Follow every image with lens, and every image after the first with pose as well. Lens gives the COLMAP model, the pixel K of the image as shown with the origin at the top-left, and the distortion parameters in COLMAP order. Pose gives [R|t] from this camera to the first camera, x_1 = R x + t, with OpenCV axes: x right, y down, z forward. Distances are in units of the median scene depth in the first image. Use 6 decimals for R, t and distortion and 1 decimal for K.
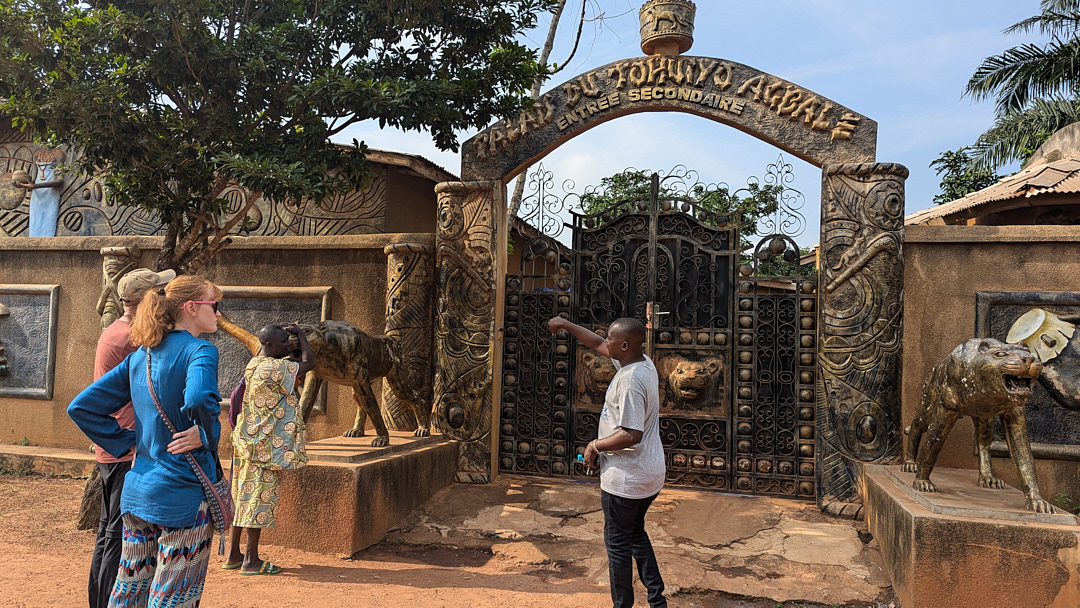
lens RADIAL K [[792.9, 0, 543.5], [0, 792.9, 308.8], [0, 0, 1]] dist [0.042734, -0.037074]
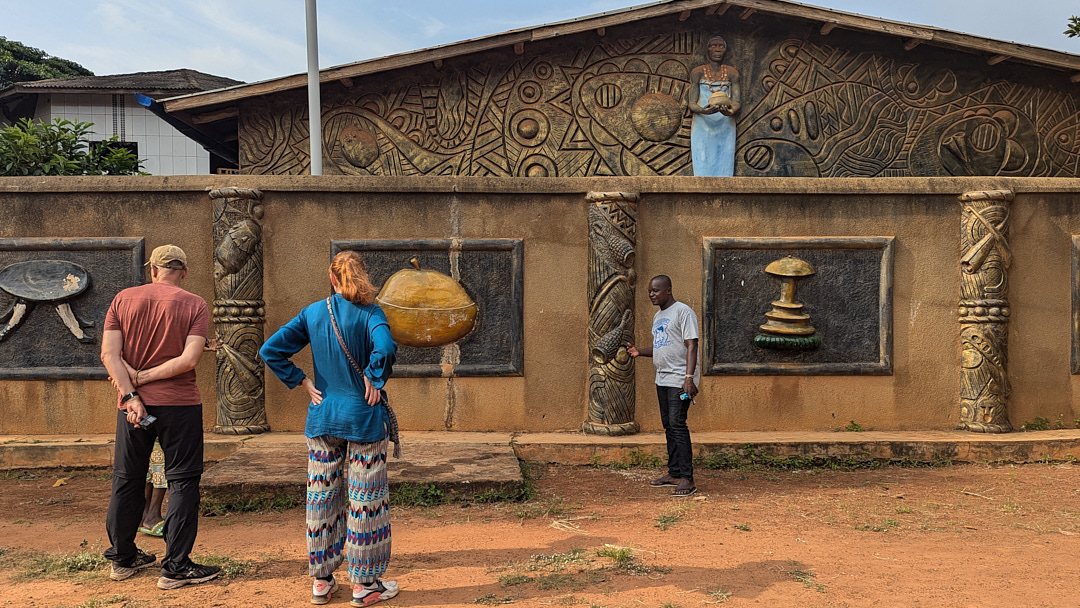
lens RADIAL K [[792.9, 0, 537.9], [0, 792.9, 321.5], [0, 0, 1]] dist [0.042734, -0.037074]
pose [[0.949359, -0.046518, 0.310731, -1.194043], [0.017417, 0.995250, 0.095783, -0.027549], [-0.313710, -0.085520, 0.945660, 0.324758]]
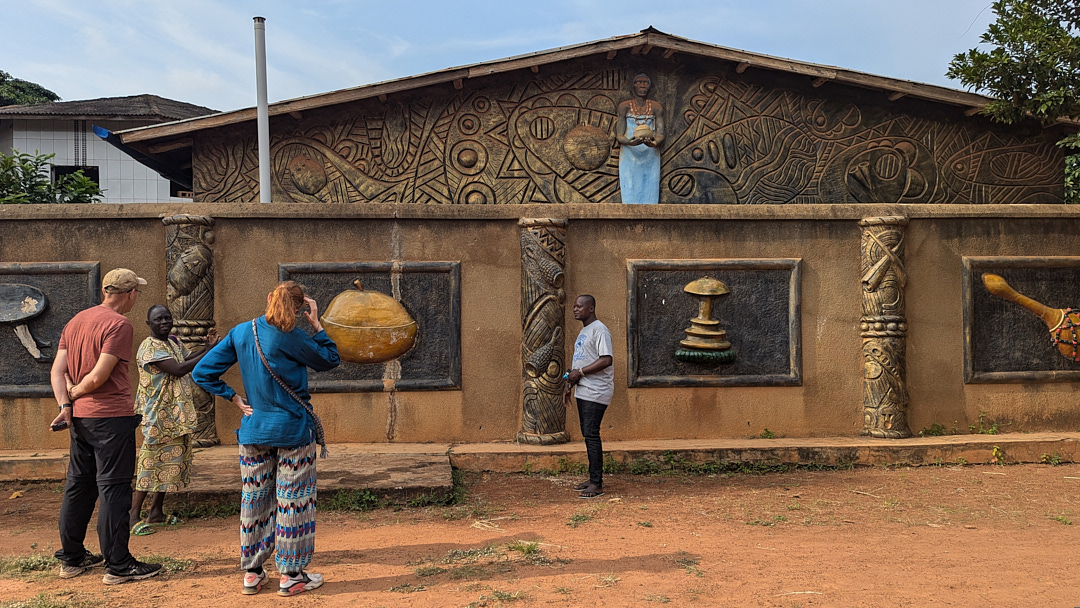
lens RADIAL K [[792.9, 0, 533.0], [0, 792.9, 314.3], [0, 0, 1]] dist [0.042734, -0.037074]
pose [[0.939258, -0.042825, 0.340529, -1.175861], [0.021194, 0.997528, 0.066992, -0.033034], [-0.342556, -0.055705, 0.937844, 0.257151]]
